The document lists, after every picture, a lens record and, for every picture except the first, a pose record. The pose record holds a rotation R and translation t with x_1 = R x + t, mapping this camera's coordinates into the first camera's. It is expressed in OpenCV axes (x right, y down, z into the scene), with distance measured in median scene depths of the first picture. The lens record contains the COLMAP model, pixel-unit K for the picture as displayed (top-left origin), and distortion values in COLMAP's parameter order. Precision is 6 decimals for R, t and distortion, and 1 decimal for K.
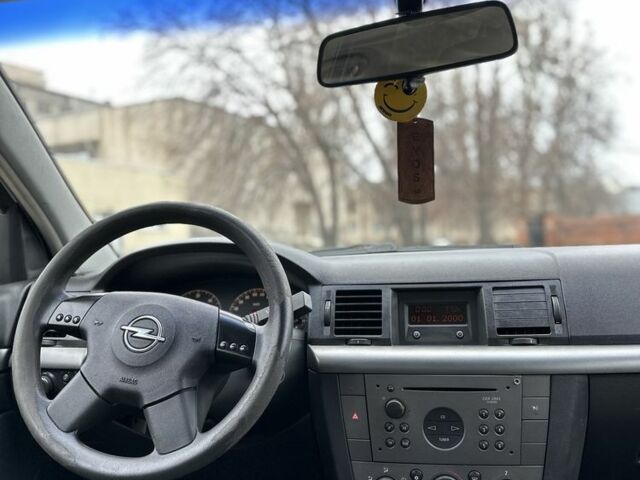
lens RADIAL K [[510.2, 0, 323.3], [0, 510.2, 237.6], [0, 0, 1]] dist [0.007109, -0.012166]
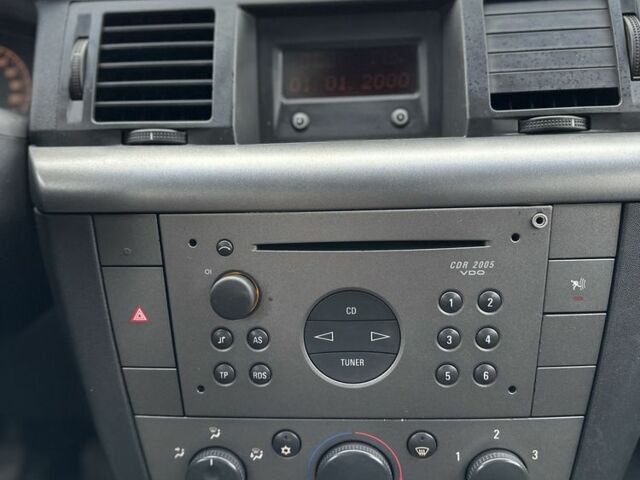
lens RADIAL K [[510.2, 0, 318.8], [0, 510.2, 239.2], [0, 0, 1]] dist [0.007109, -0.012166]
pose [[0.991701, -0.035251, 0.123641, 0.153793], [-0.004743, 0.950993, 0.309176, 0.164945], [-0.128480, -0.307197, 0.942933, 0.612097]]
